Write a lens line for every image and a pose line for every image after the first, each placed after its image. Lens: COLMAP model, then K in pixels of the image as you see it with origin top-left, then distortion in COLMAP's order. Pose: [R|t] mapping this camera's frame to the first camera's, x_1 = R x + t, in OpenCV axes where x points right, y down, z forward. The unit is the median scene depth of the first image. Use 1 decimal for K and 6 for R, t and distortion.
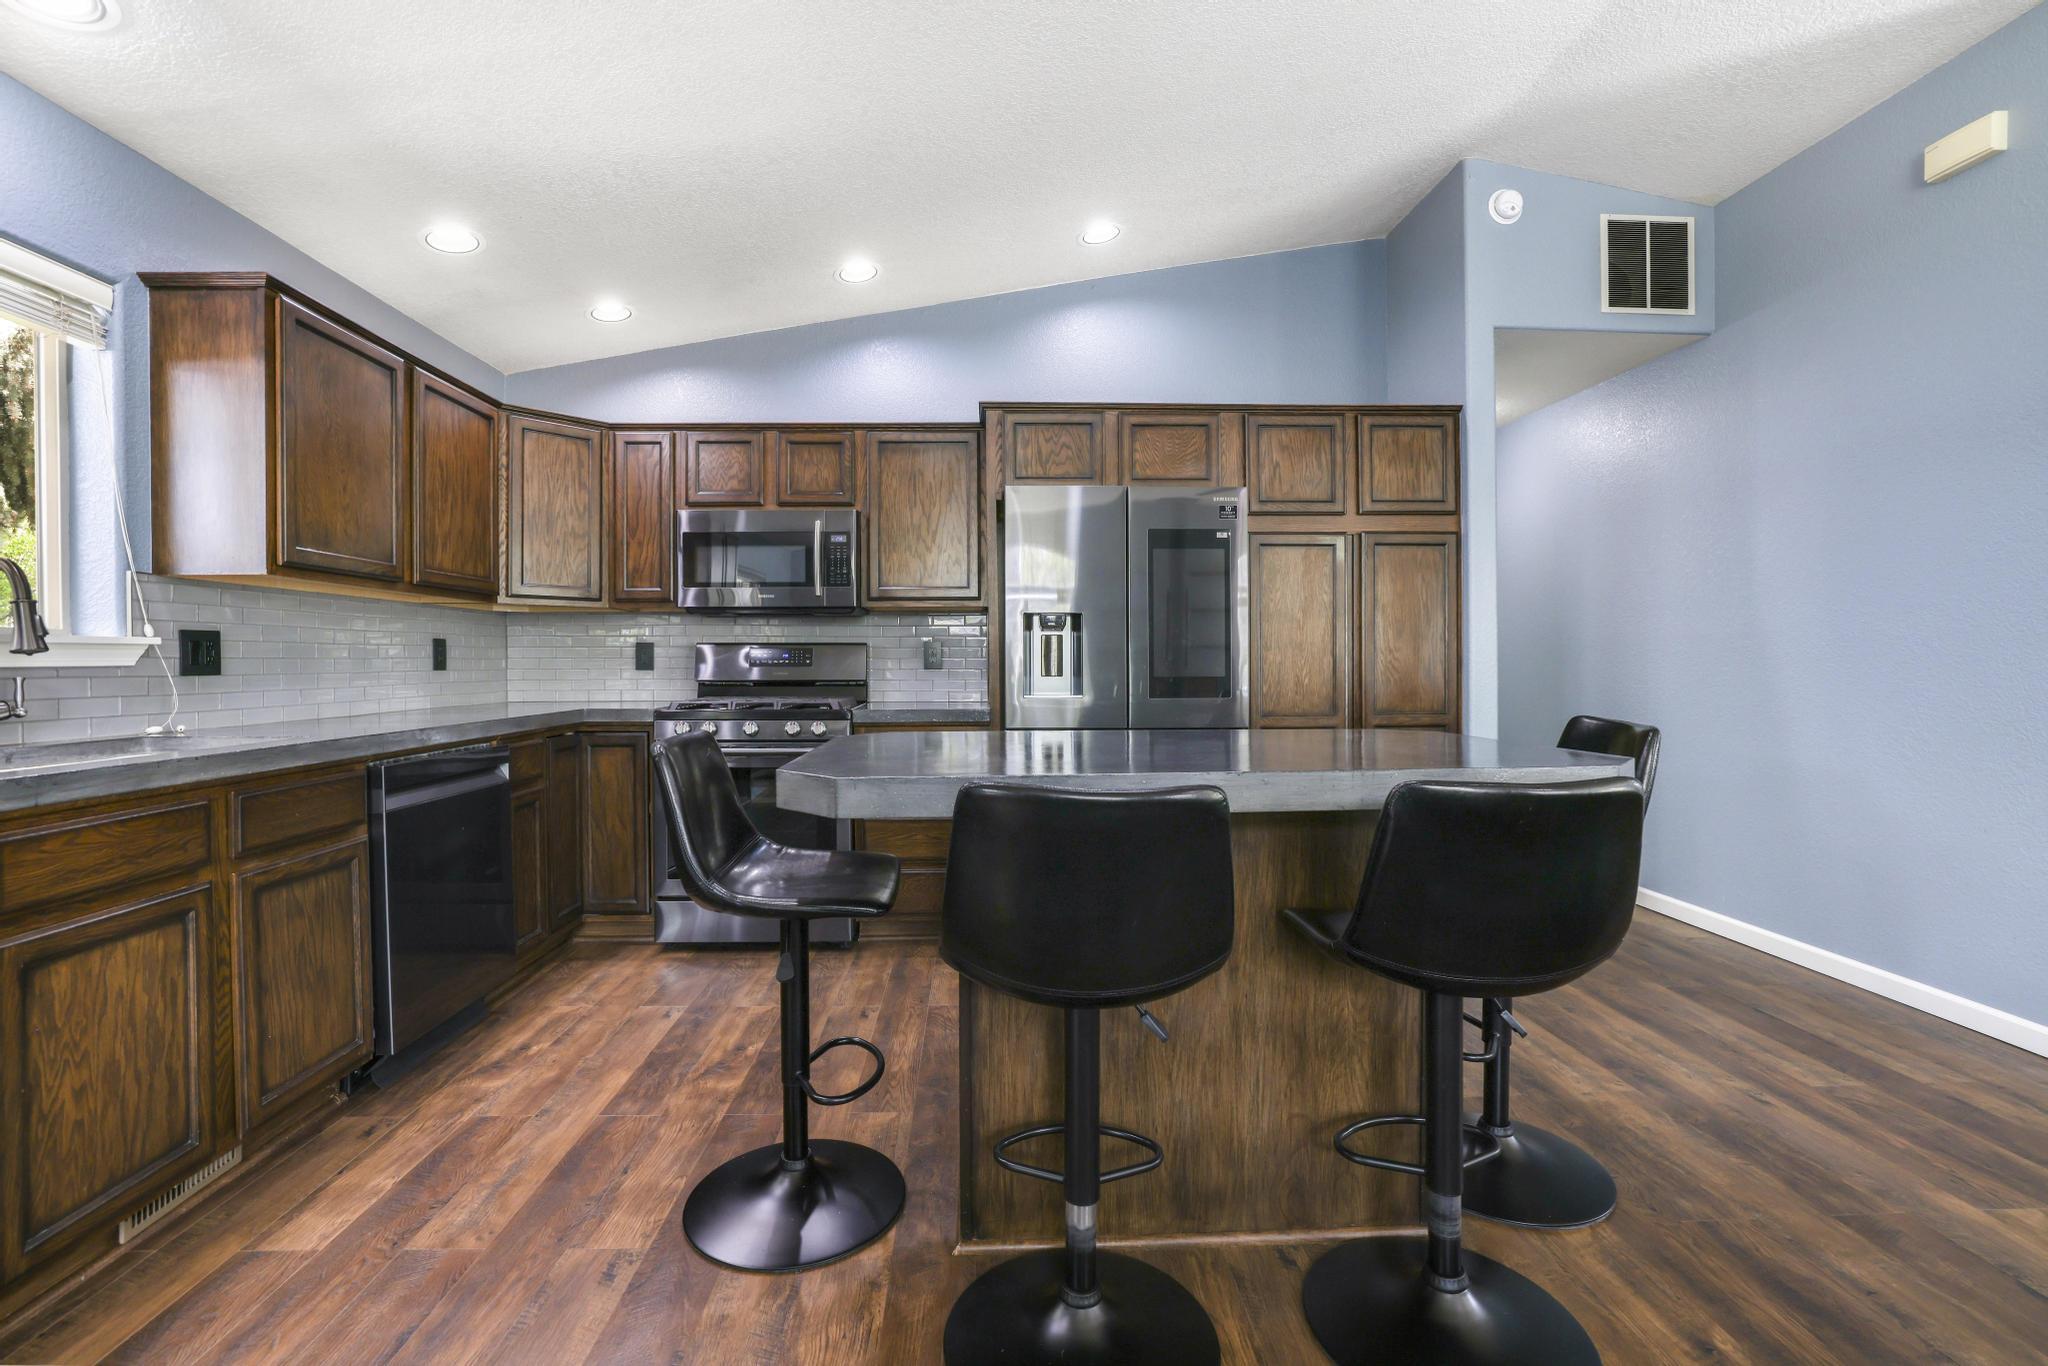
lens RADIAL K [[872.0, 0, 1021.0], [0, 872.0, 669.5], [0, 0, 1]] dist [-0.035090, 0.012988]
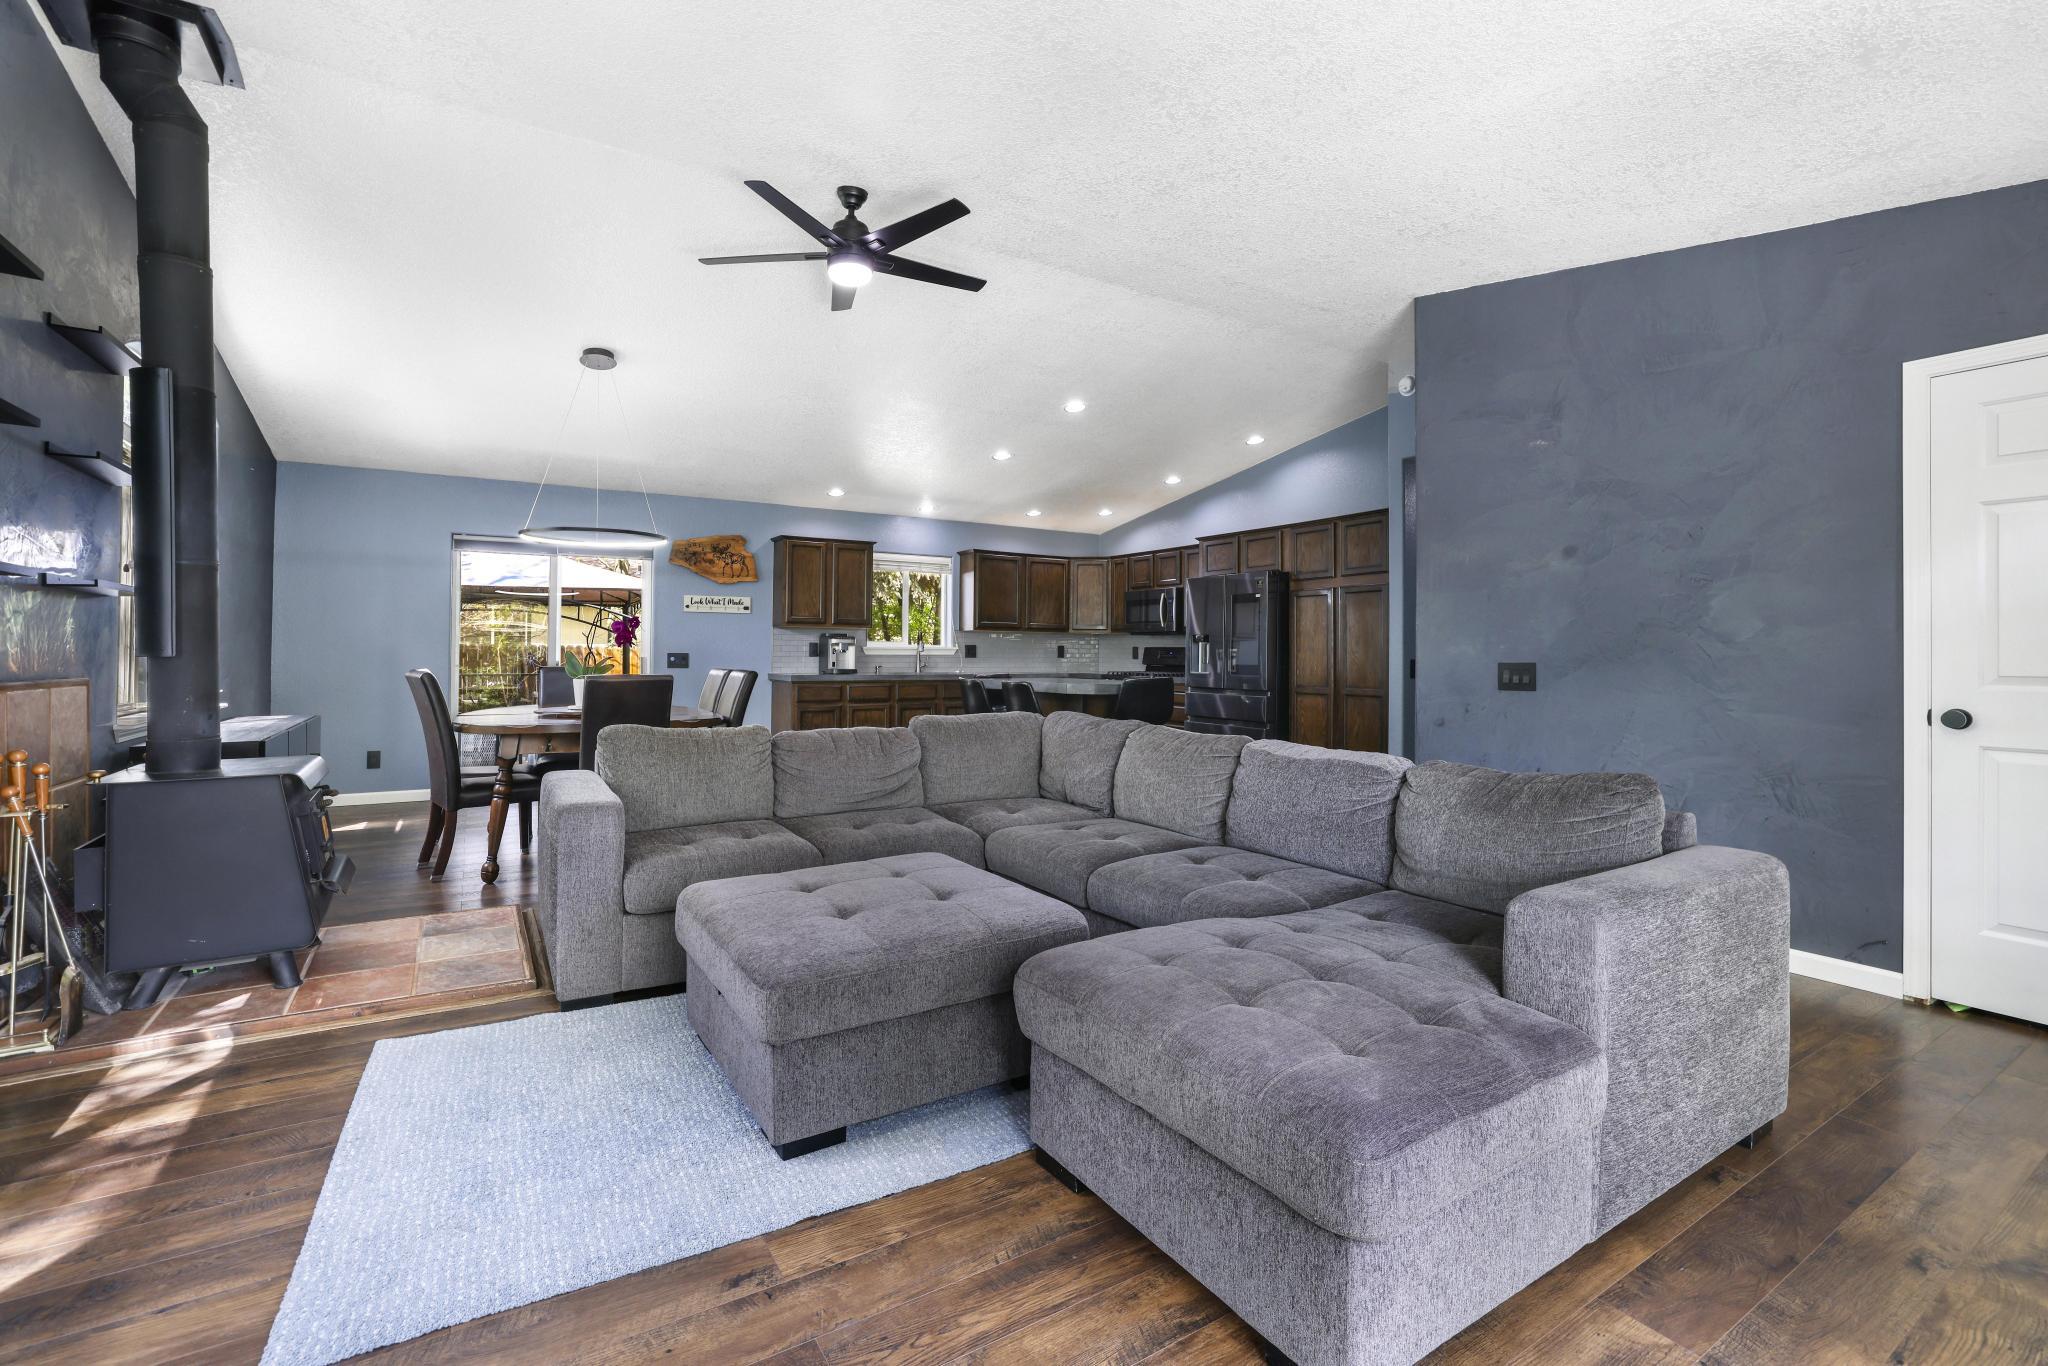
lens RADIAL K [[868.7, 0, 1000.2], [0, 868.7, 645.8], [0, 0, 1]] dist [0.000198, 0.000026]
pose [[0.479599, 0.001535, -0.877487, 1.989414], [-0.018061, 0.999804, -0.008122, -0.014277], [0.877302, 0.019743, 0.479532, -0.555630]]
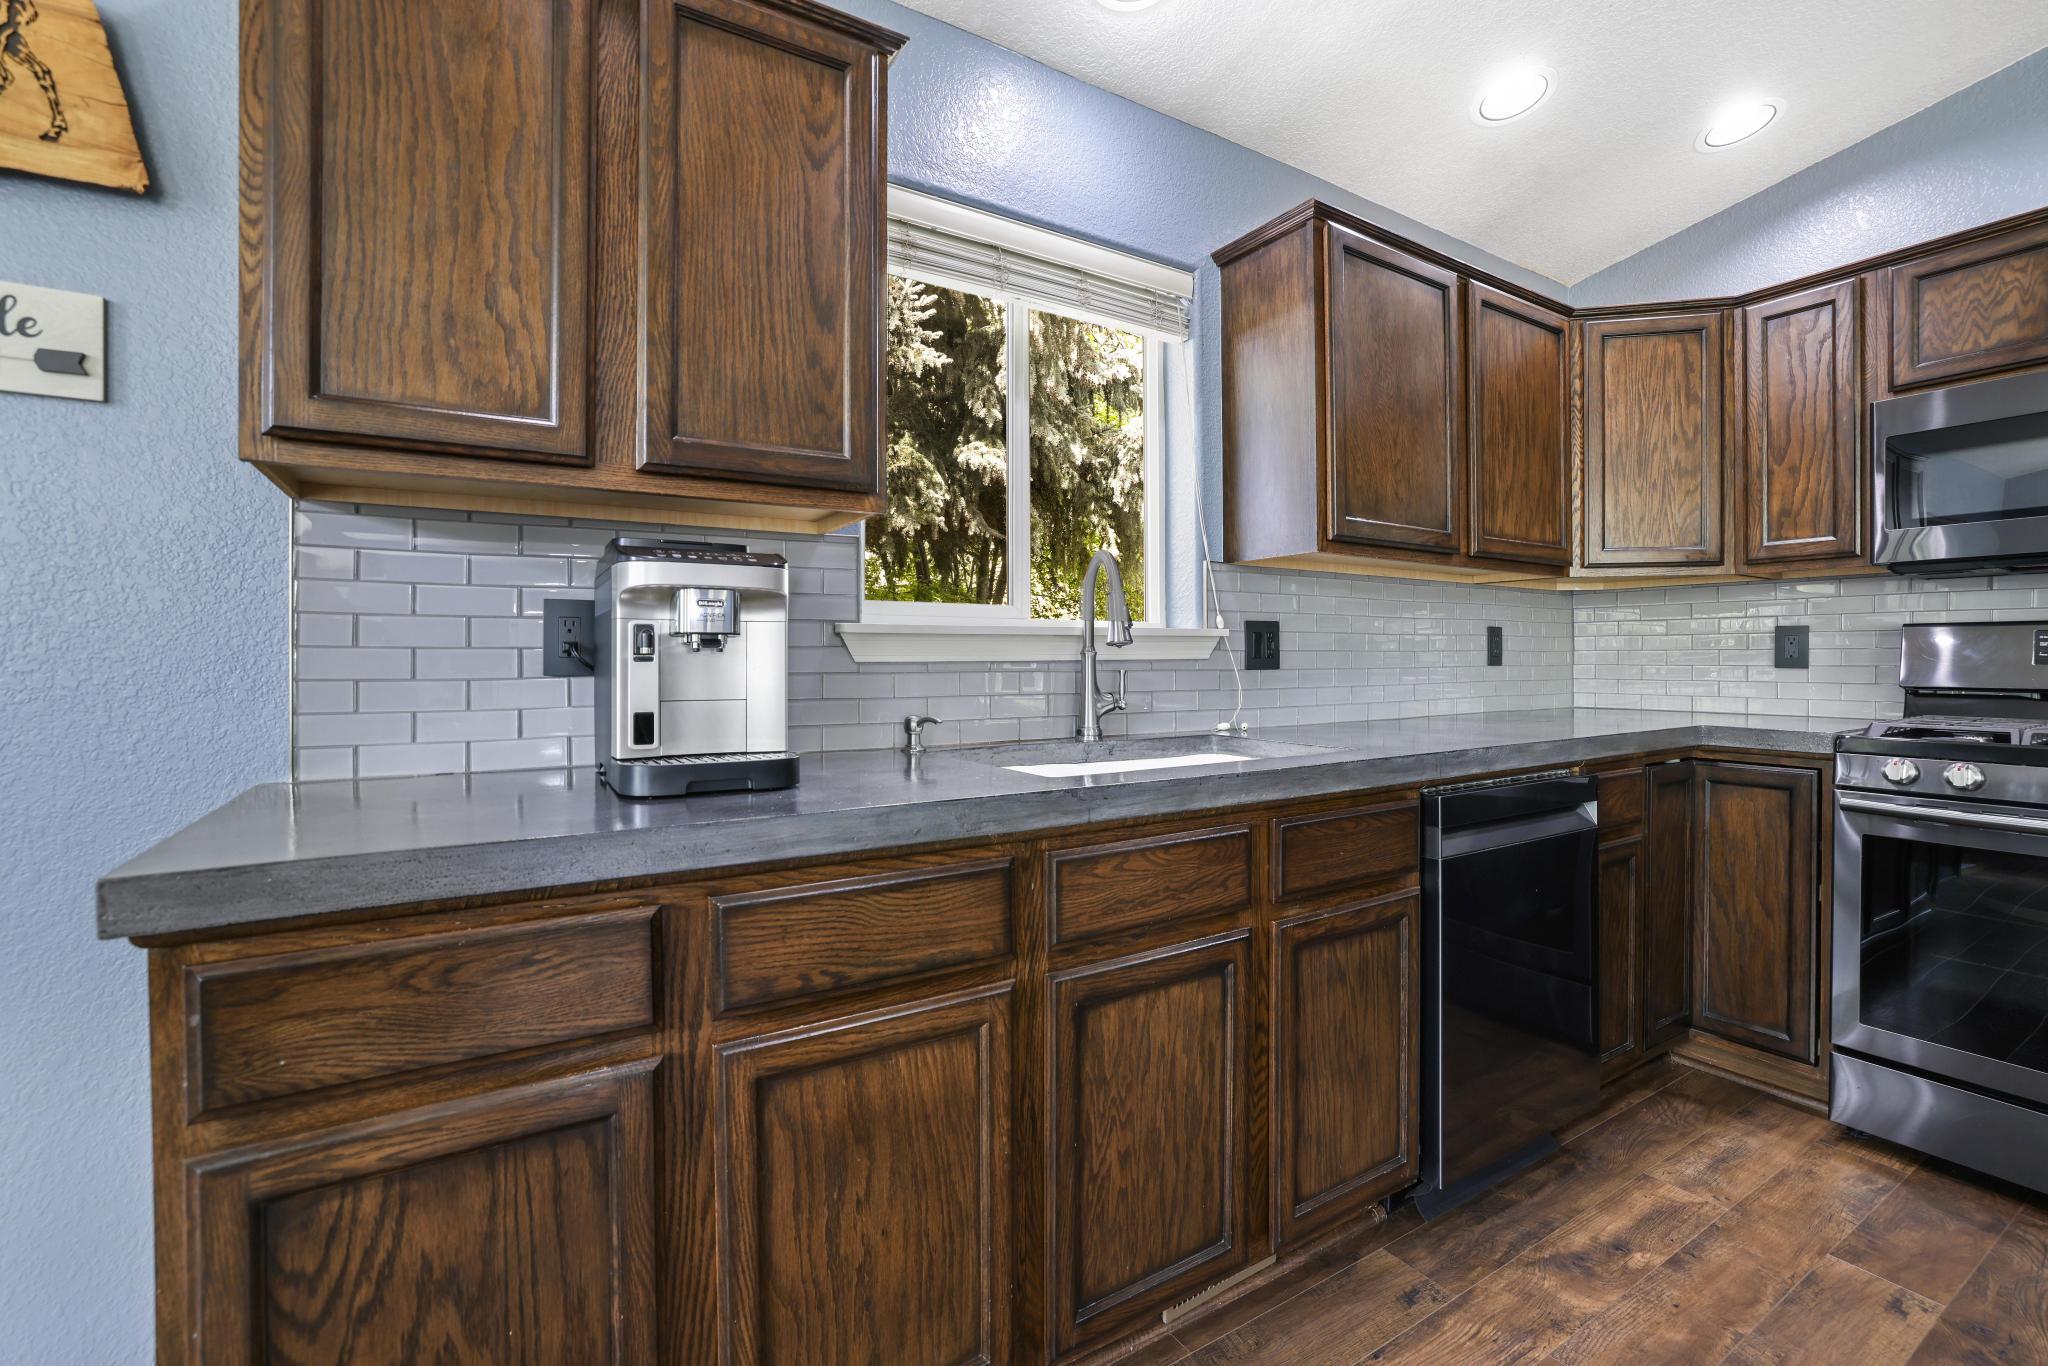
lens RADIAL K [[908.9, 0, 1002.9], [0, 908.9, 659.9], [0, 0, 1]] dist [-0.048010, 0.016893]
pose [[0.477878, 0.004736, -0.878414, -0.196252], [-0.008007, 0.999967, 0.001036, -0.002032], [0.878390, 0.006538, 0.477900, 0.240438]]
